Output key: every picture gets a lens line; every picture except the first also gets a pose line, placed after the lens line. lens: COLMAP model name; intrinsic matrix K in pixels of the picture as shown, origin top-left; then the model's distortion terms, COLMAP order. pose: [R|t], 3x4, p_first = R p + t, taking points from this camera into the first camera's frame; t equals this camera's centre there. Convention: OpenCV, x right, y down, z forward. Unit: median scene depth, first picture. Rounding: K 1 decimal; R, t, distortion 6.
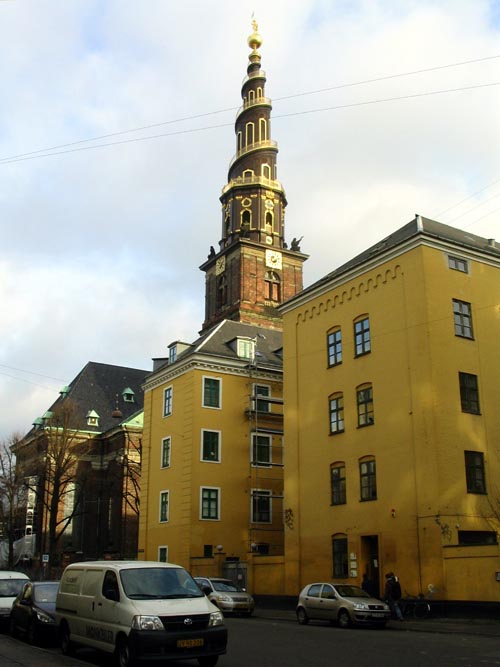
lens RADIAL K [[684.1, 0, 249.2], [0, 684.1, 370.2], [0, 0, 1]] dist [-0.096019, 0.002879]
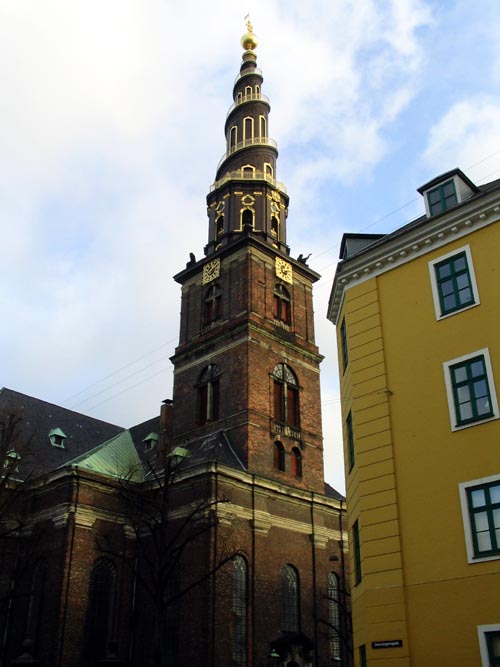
lens RADIAL K [[684.1, 0, 249.2], [0, 684.1, 370.2], [0, 0, 1]] dist [-0.096019, 0.002879]
pose [[0.970054, 0.104338, 0.219338, -0.154327], [-0.064736, 0.981432, -0.180558, 0.086250], [-0.234105, 0.160952, 0.958796, 0.284950]]
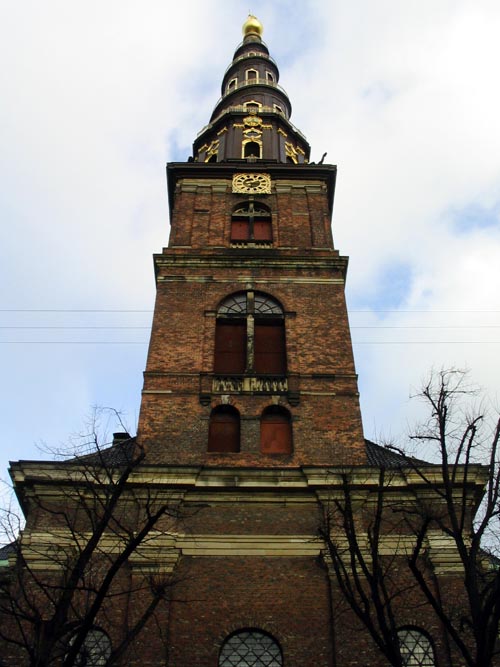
lens RADIAL K [[684.1, 0, 249.2], [0, 684.1, 370.2], [0, 0, 1]] dist [-0.096019, 0.002879]
pose [[0.862003, -0.341499, -0.374605, 0.168130], [0.138453, 0.869525, -0.474085, 0.182554], [0.487628, 0.356798, 0.796815, 0.640522]]
